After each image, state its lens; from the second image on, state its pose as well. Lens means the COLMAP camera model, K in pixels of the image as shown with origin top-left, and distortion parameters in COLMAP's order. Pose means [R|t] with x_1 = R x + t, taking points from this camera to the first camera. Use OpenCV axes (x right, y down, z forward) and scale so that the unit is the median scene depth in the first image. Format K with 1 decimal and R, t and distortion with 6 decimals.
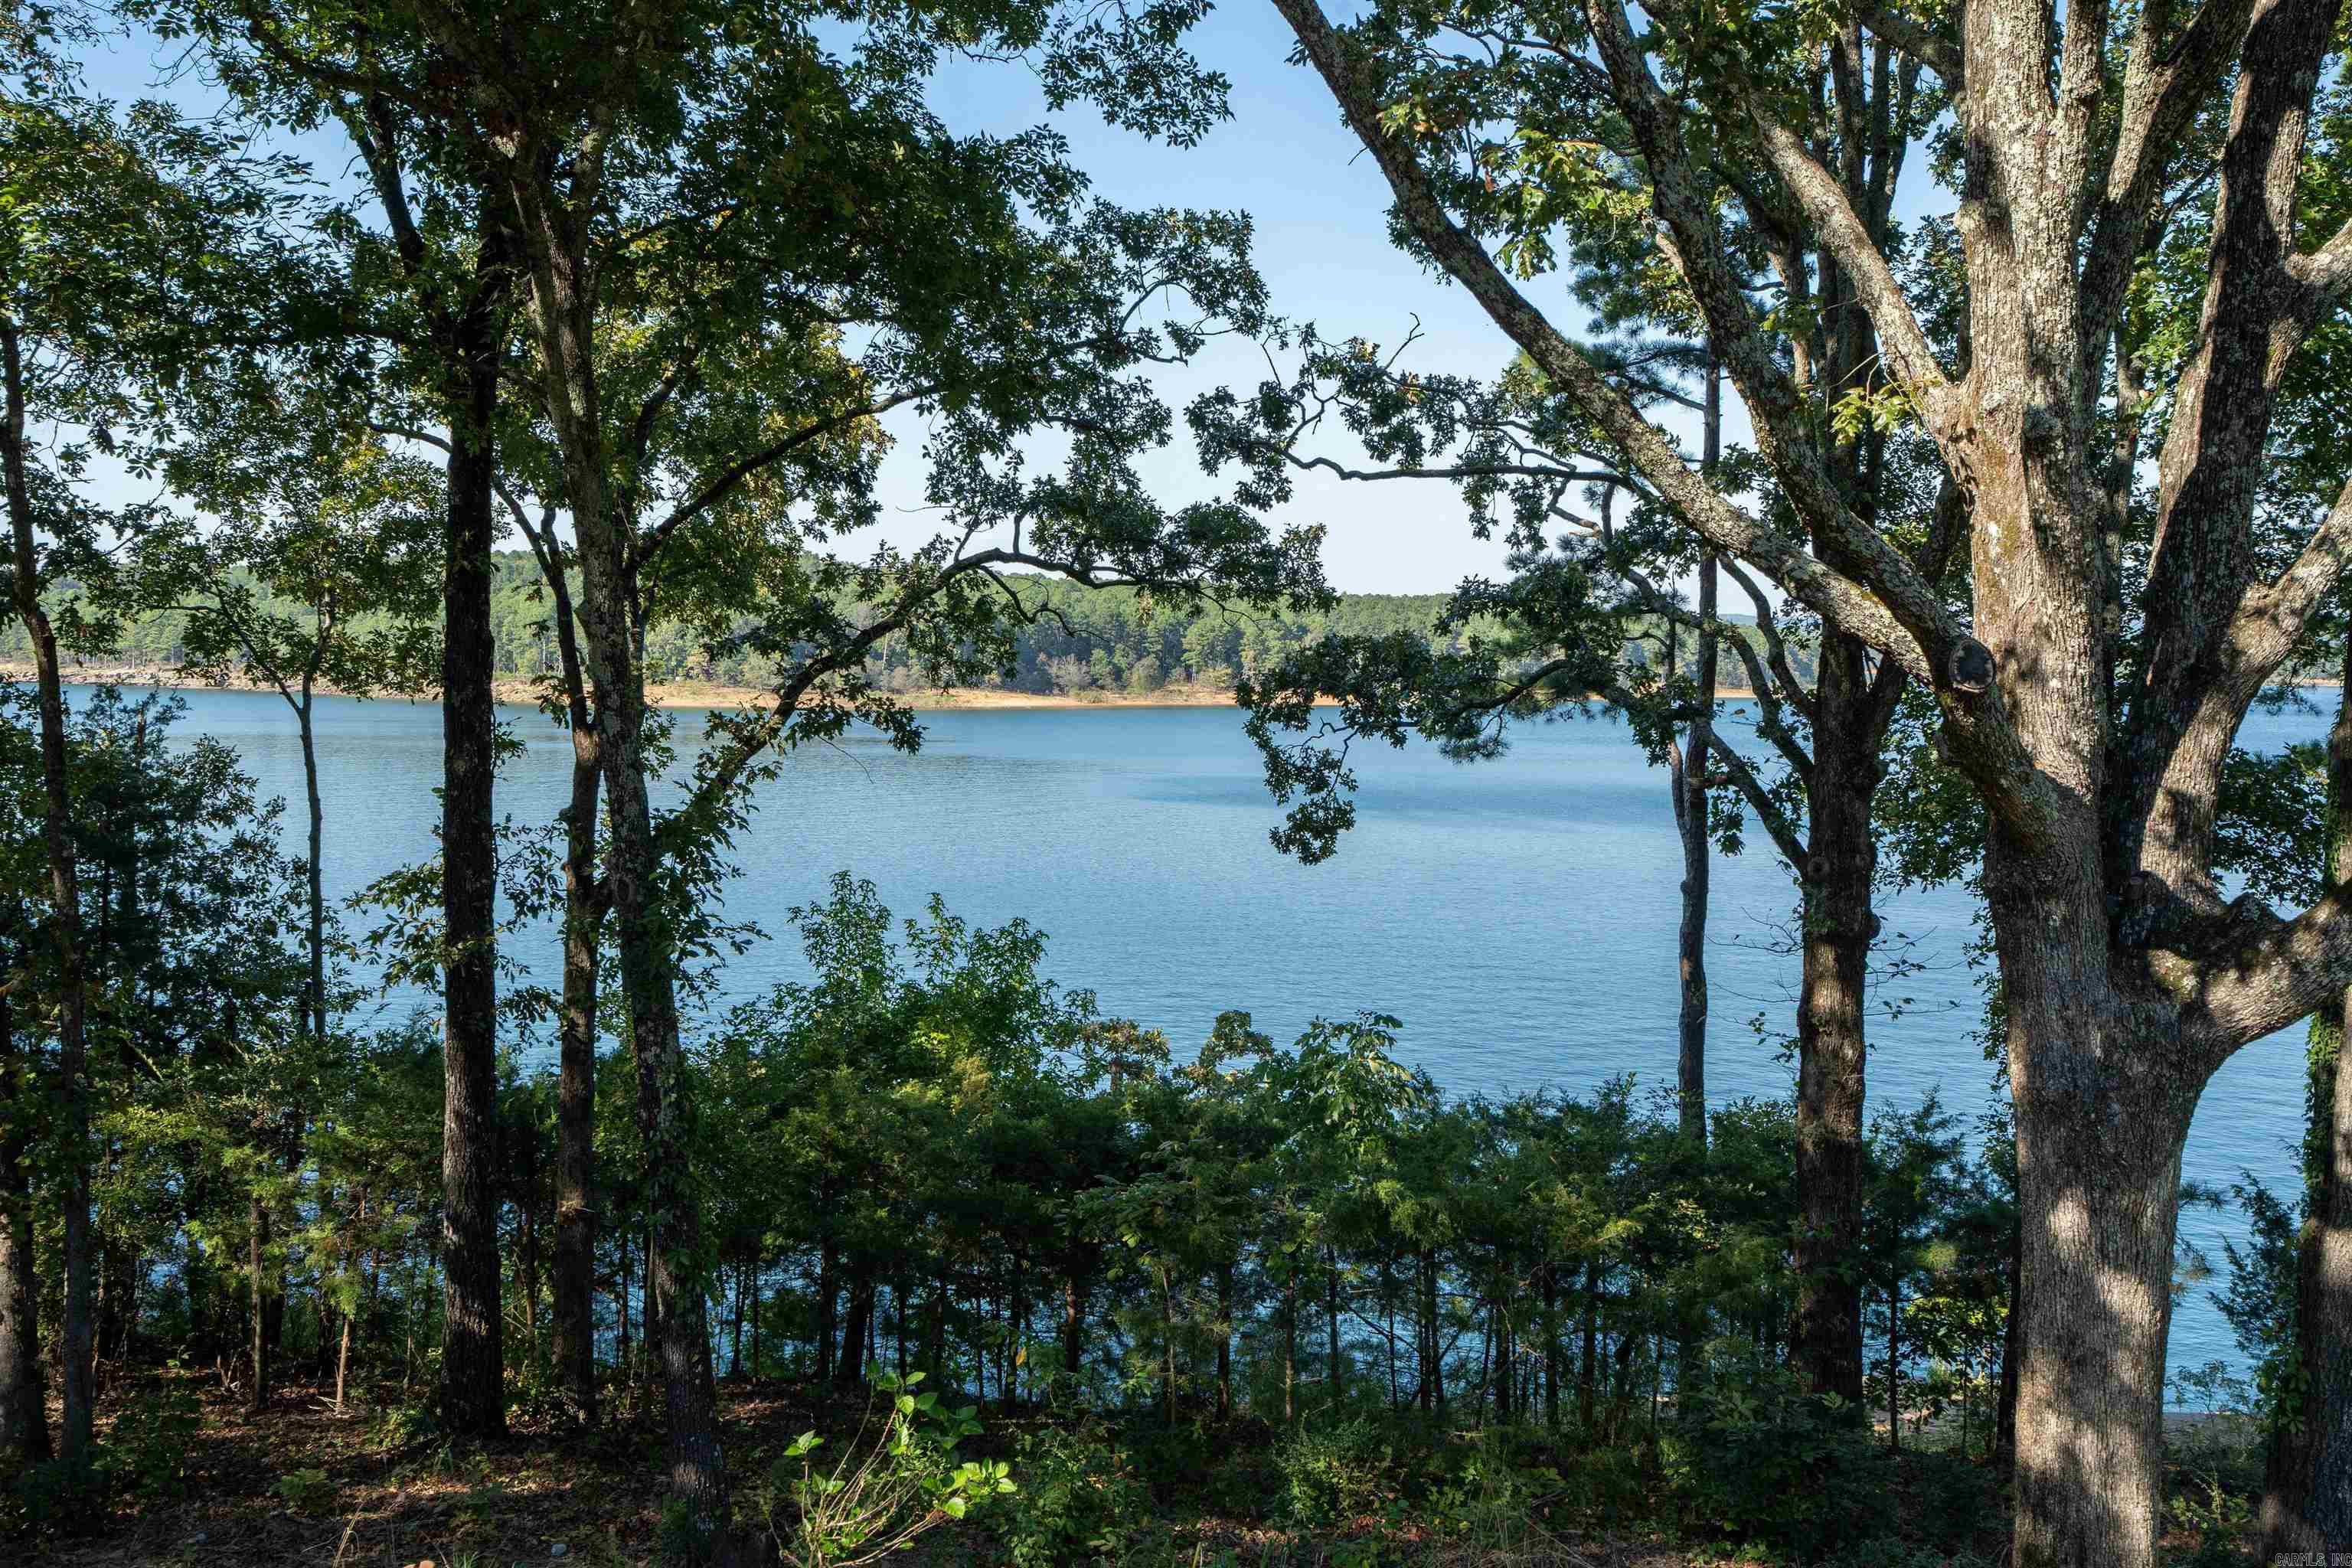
lens RADIAL K [[2156.5, 0, 1179.3], [0, 2156.5, 791.6], [0, 0, 1]] dist [0.125664, 0.000000]
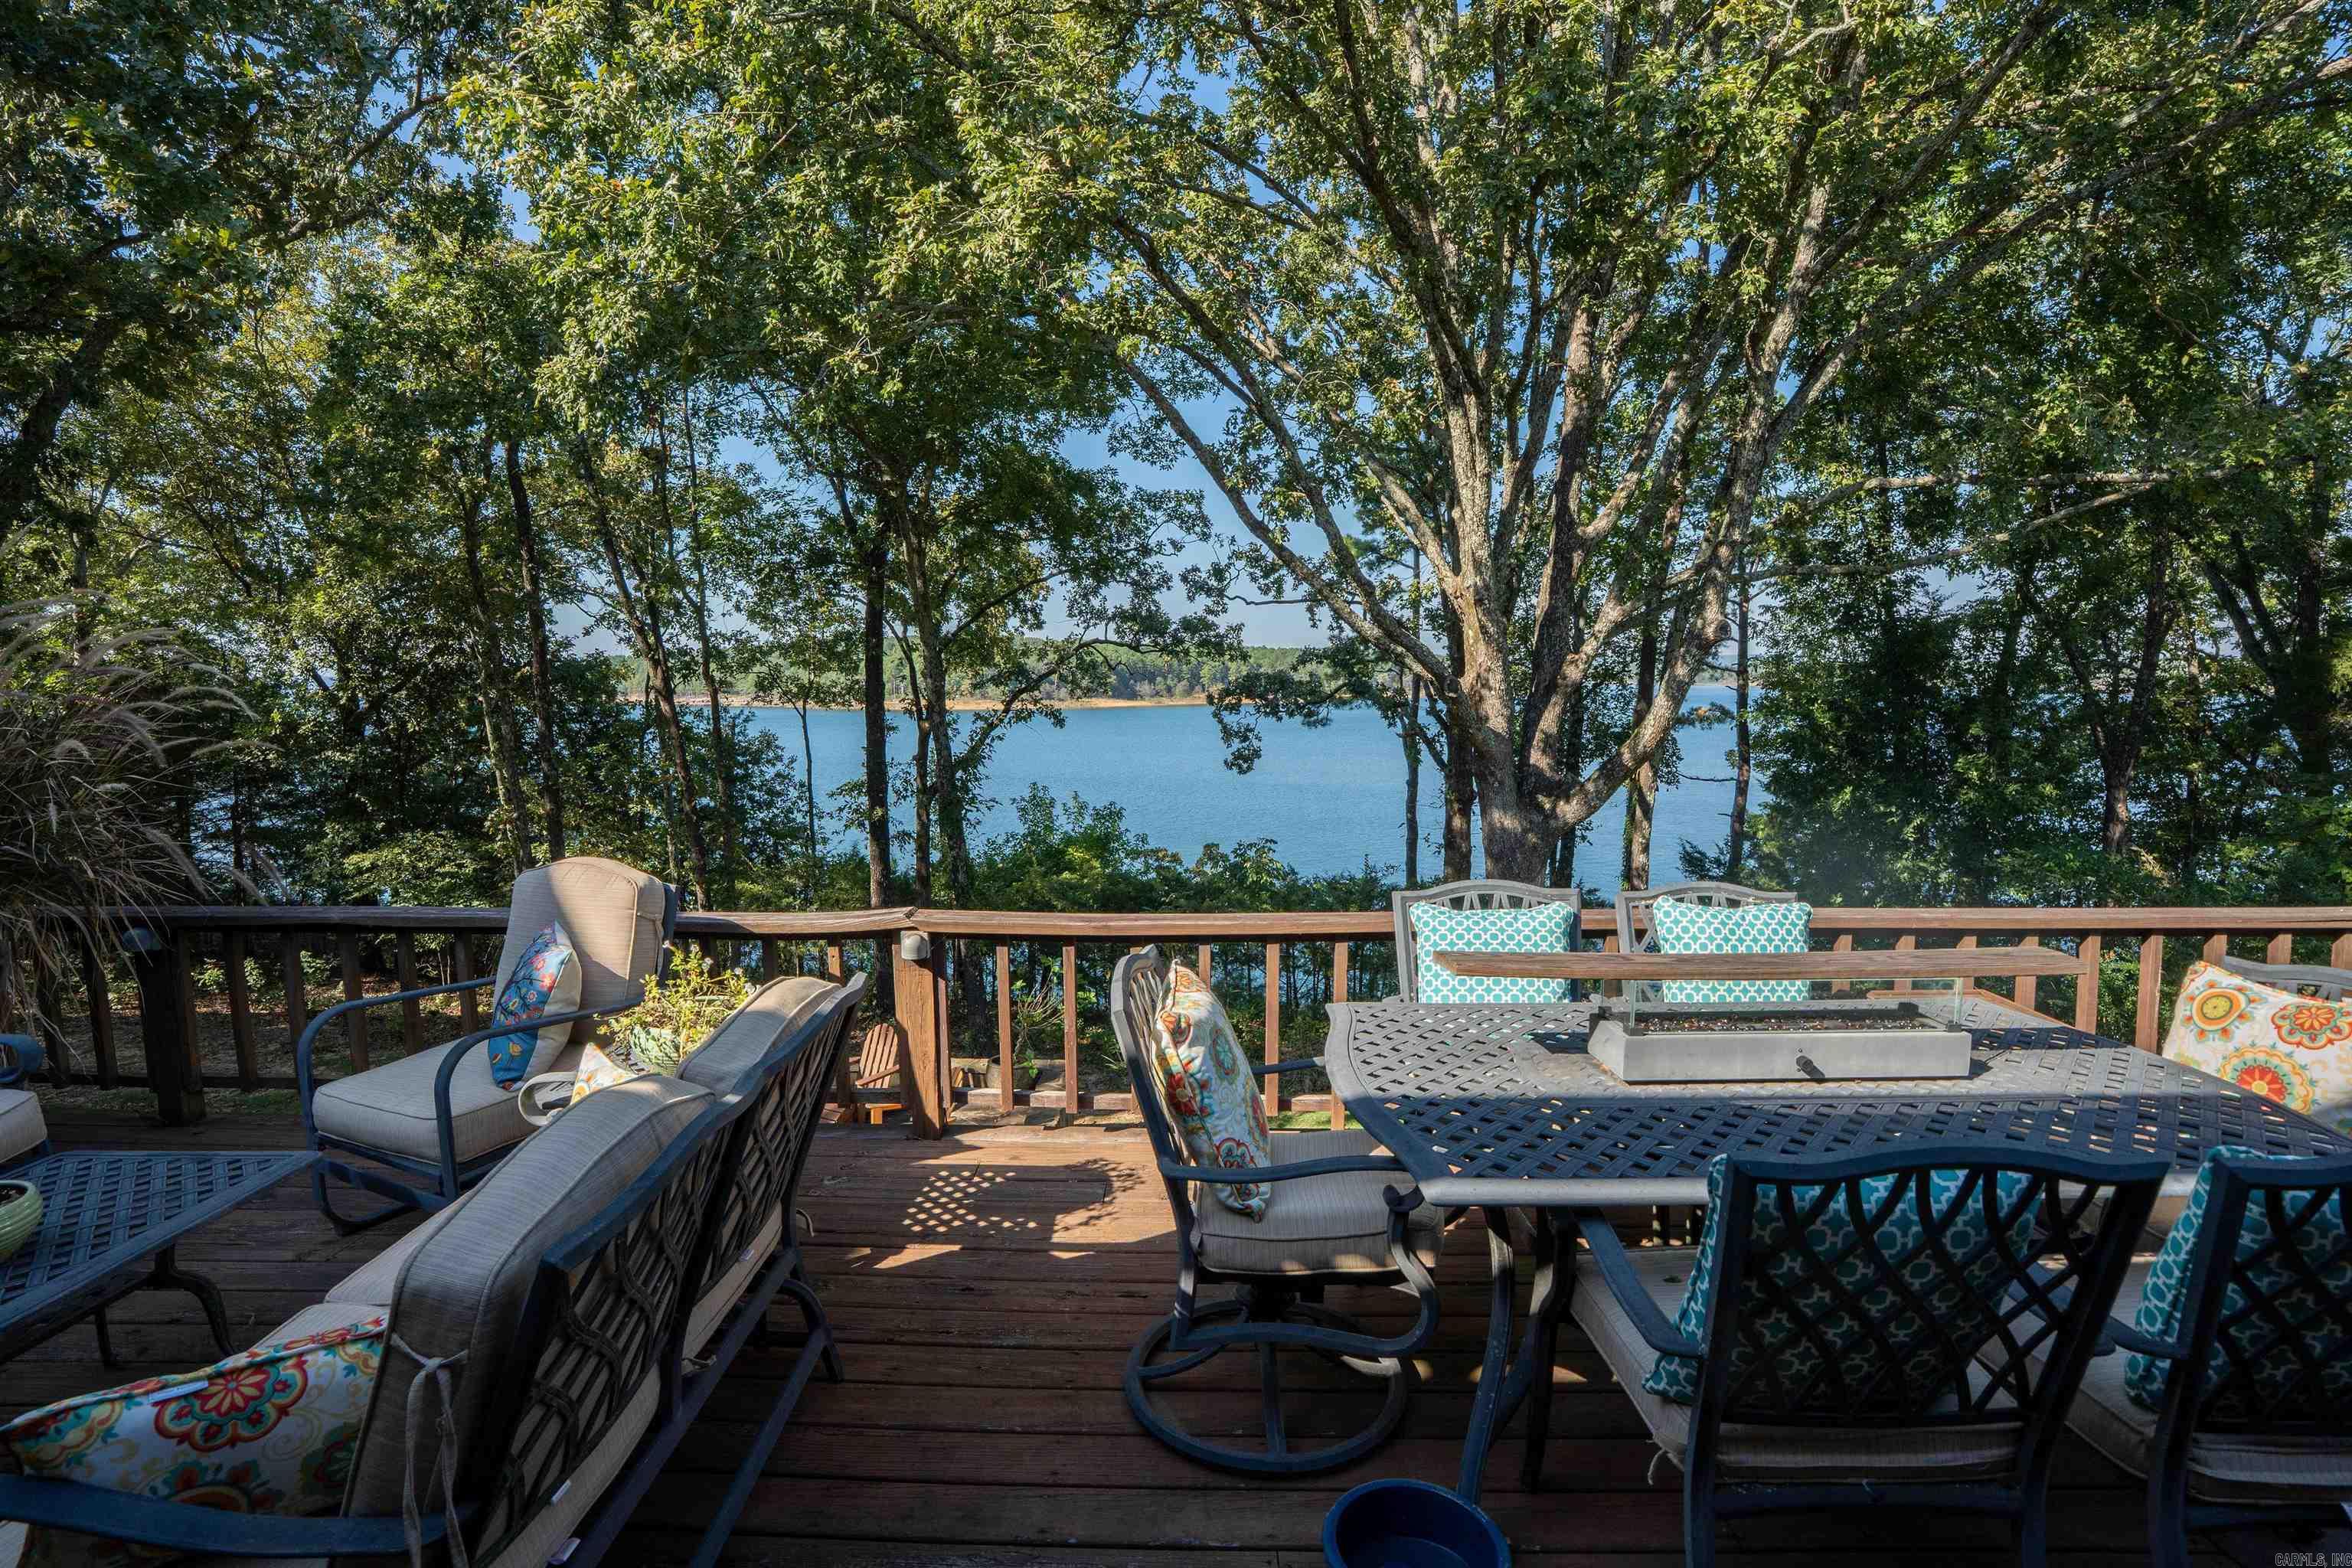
lens RADIAL K [[1055.8, 0, 1166.5], [0, 1055.8, 776.7], [0, 0, 1]] dist [-0.008736, 0.001144]
pose [[0.999276, -0.017741, -0.033650, 0.023012], [0.018679, 0.999440, 0.027747, 0.004406], [0.033139, -0.028356, 0.999048, -0.112105]]
